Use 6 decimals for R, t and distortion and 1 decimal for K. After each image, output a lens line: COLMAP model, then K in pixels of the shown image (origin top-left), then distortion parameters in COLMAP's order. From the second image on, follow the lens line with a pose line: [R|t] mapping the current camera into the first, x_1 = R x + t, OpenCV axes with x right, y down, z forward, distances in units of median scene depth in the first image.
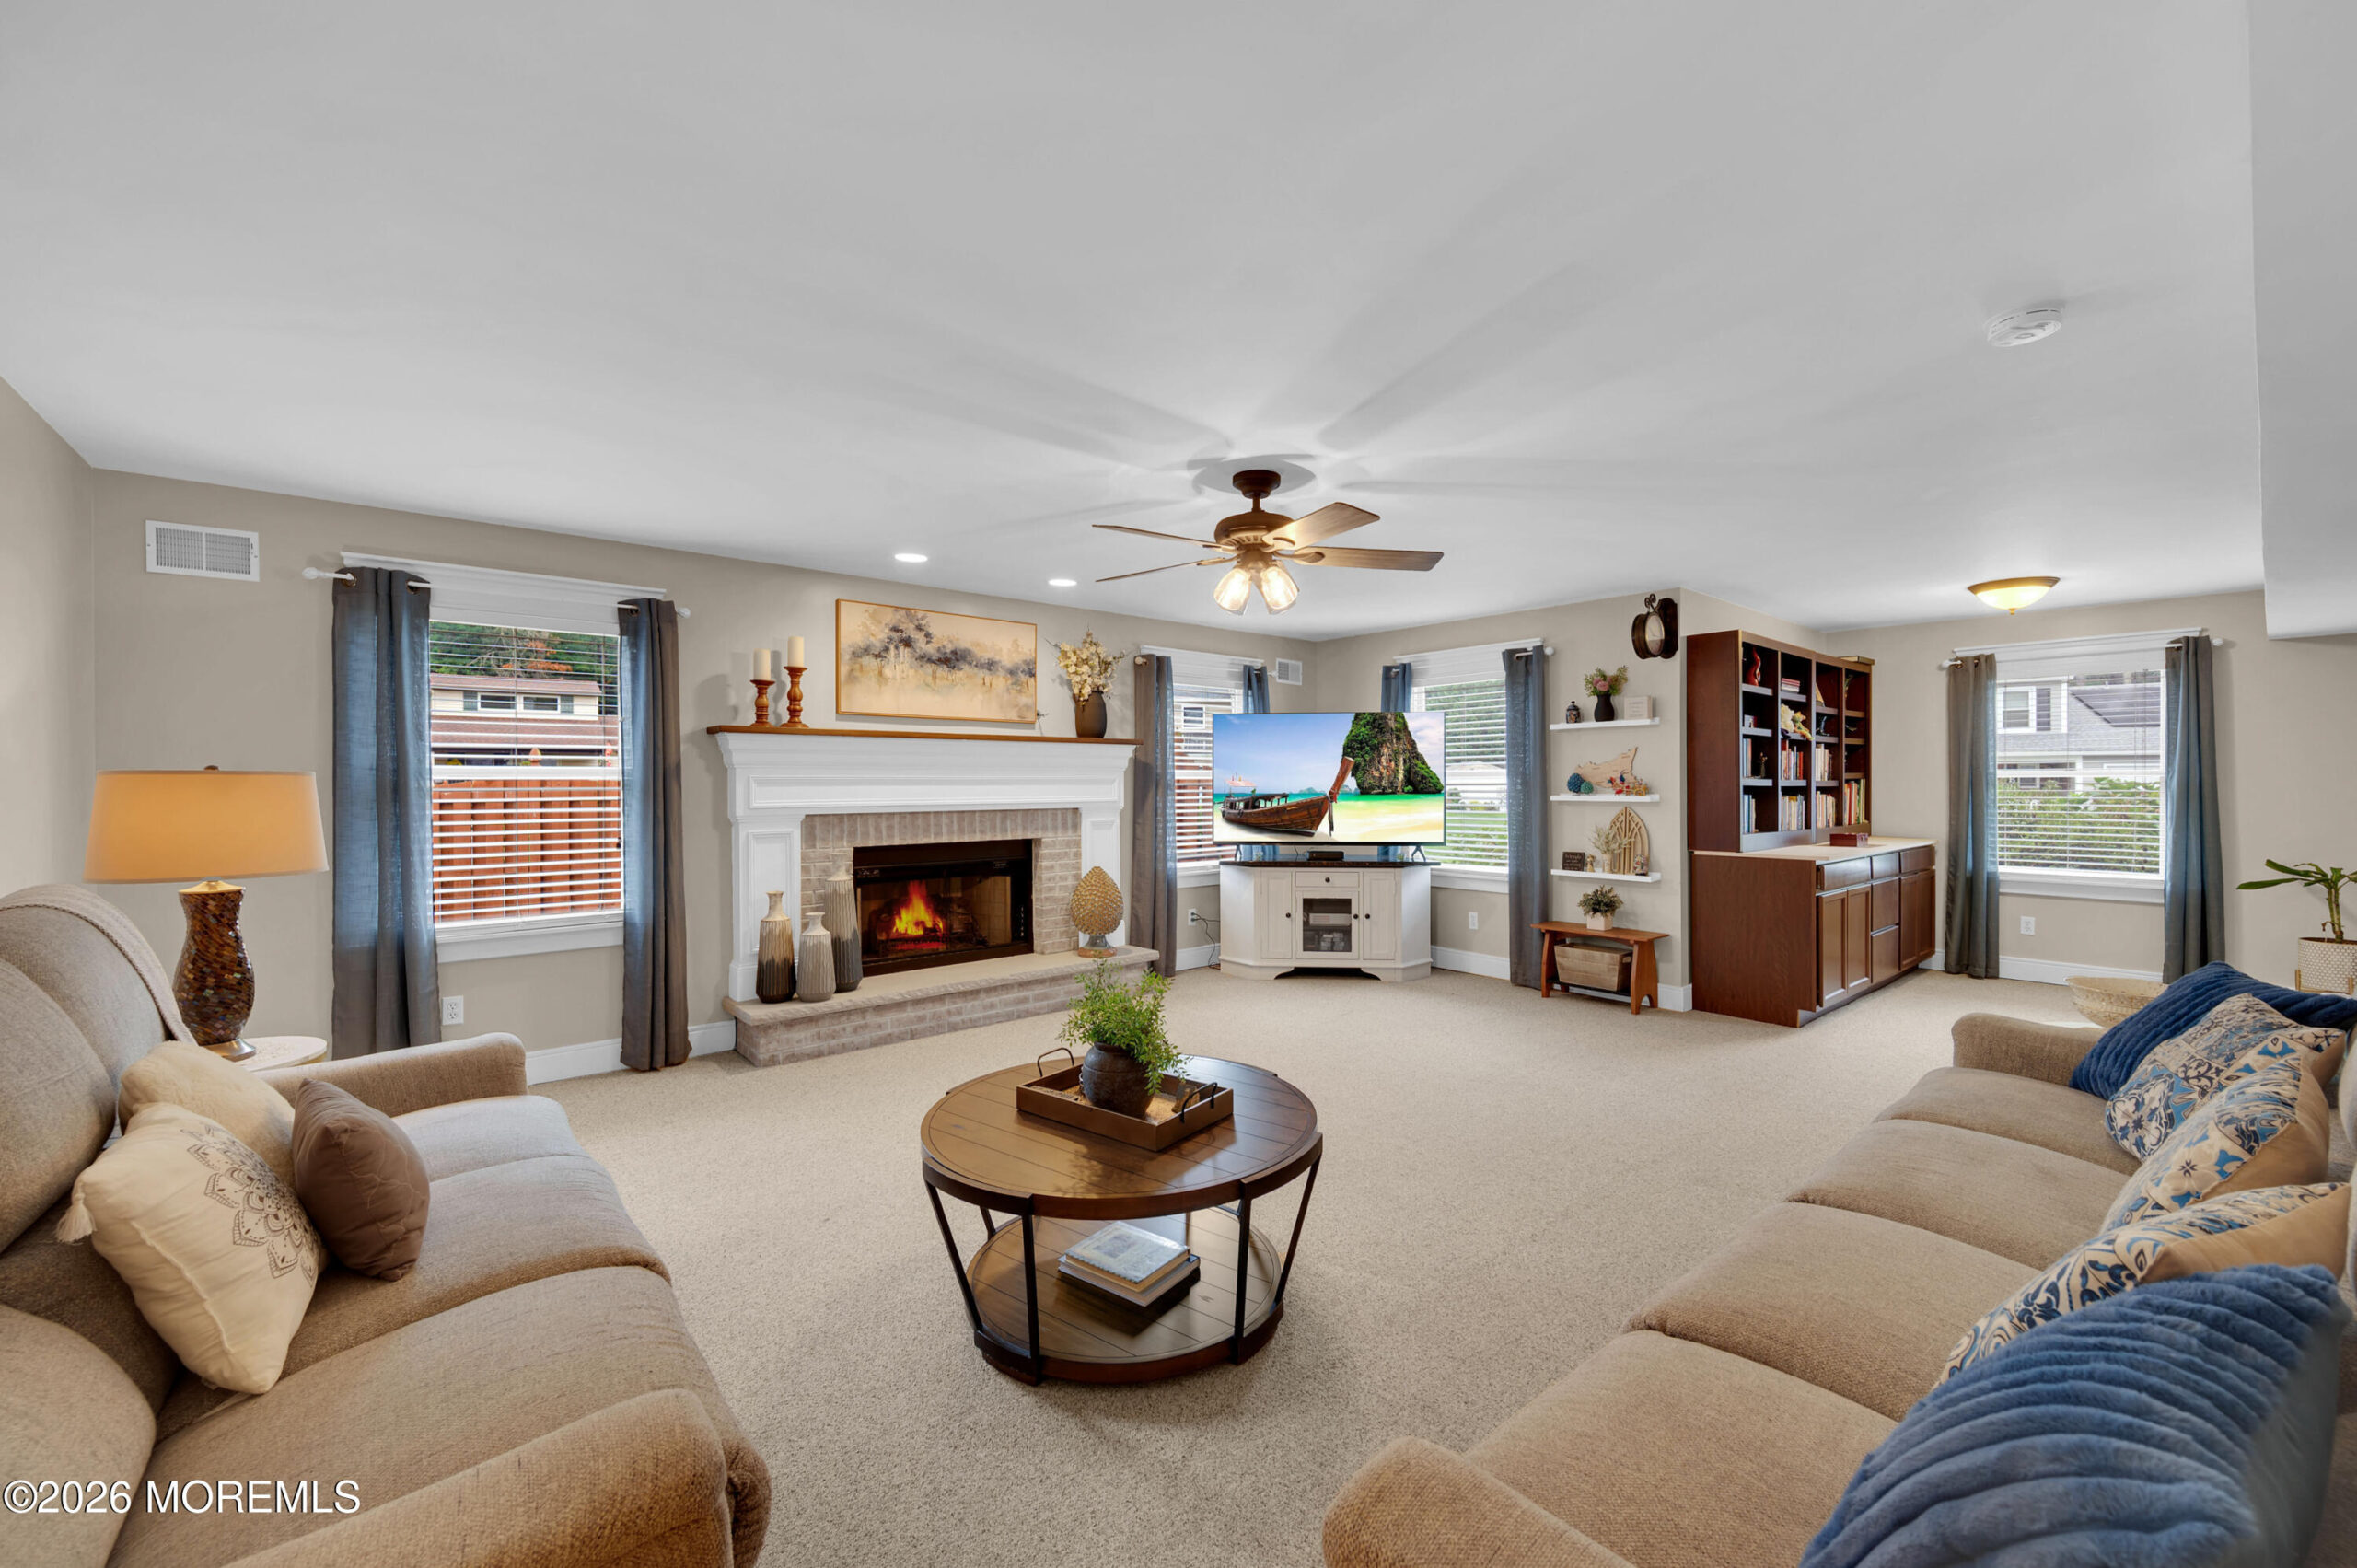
lens RADIAL K [[1065.1, 0, 1029.0], [0, 1065.1, 774.8], [0, 0, 1]] dist [0.001567, 0.000438]
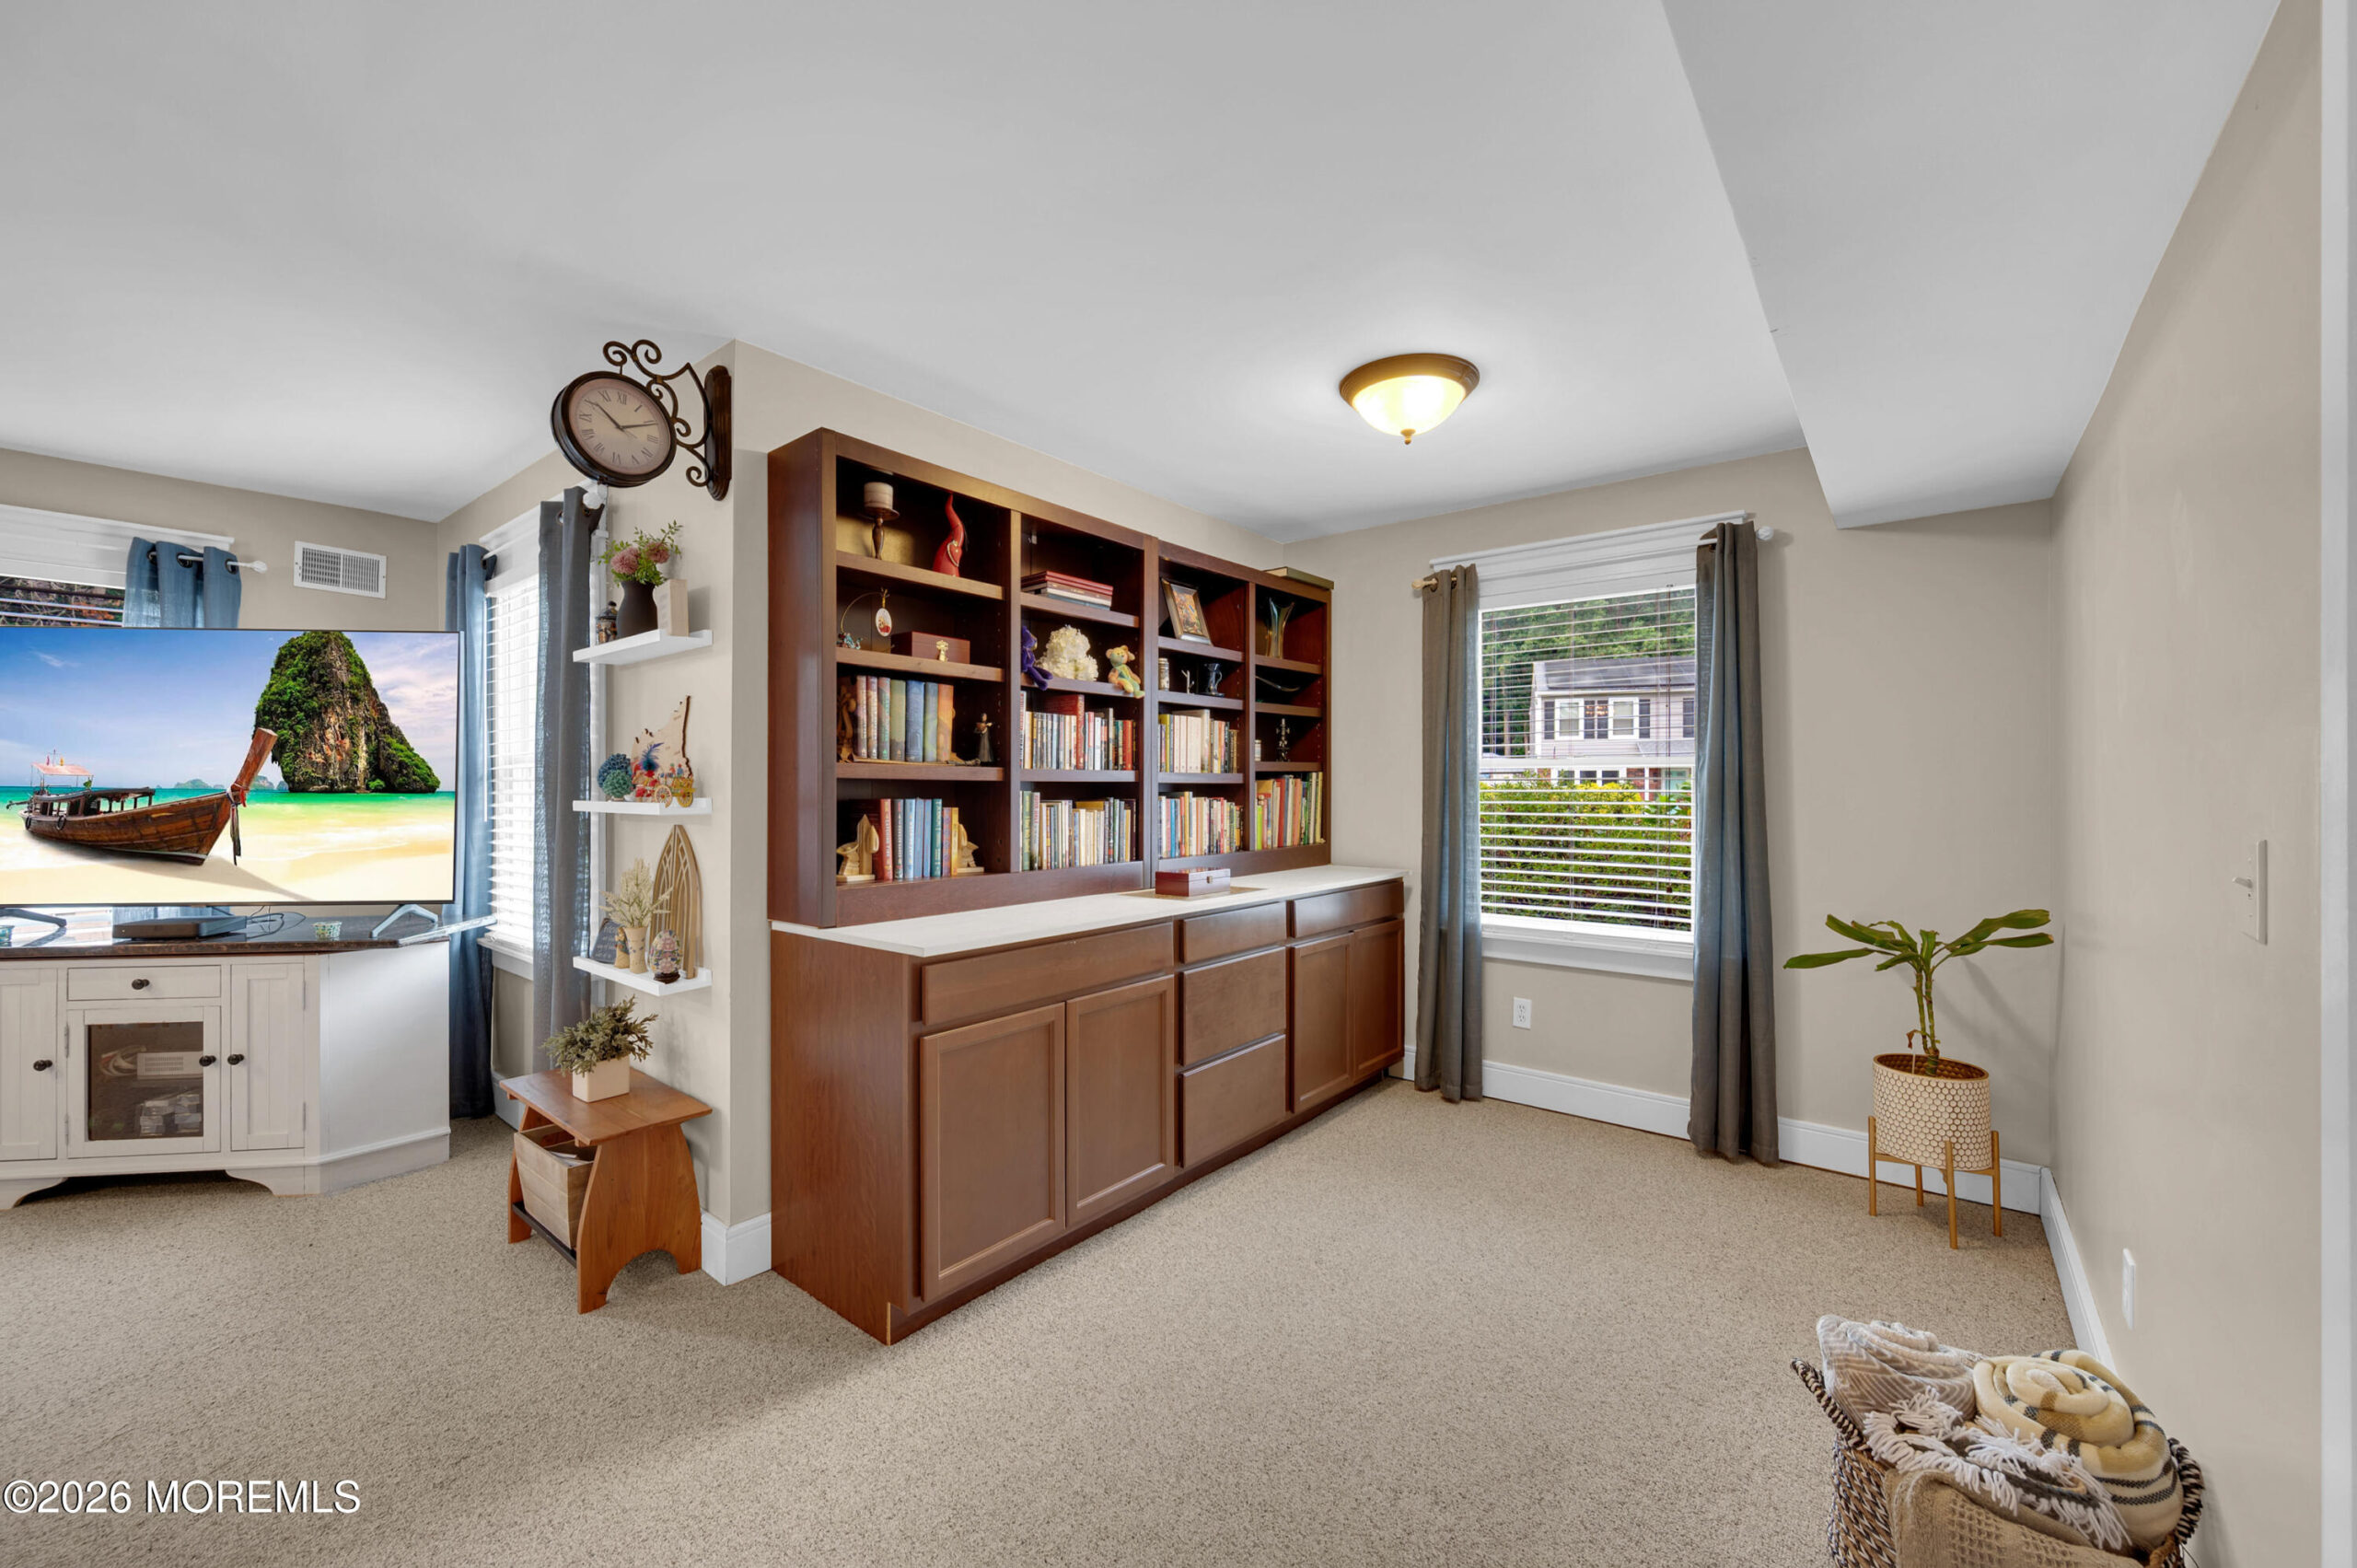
lens RADIAL K [[933.2, 0, 1185.2], [0, 933.2, 780.9], [0, 0, 1]] dist [0.001971, -0.001198]
pose [[0.981203, 0.004281, 0.192933, 0.663608], [-0.004819, 0.999986, 0.002318, 0.008552], [-0.192920, -0.003204, 0.981209, 0.529716]]
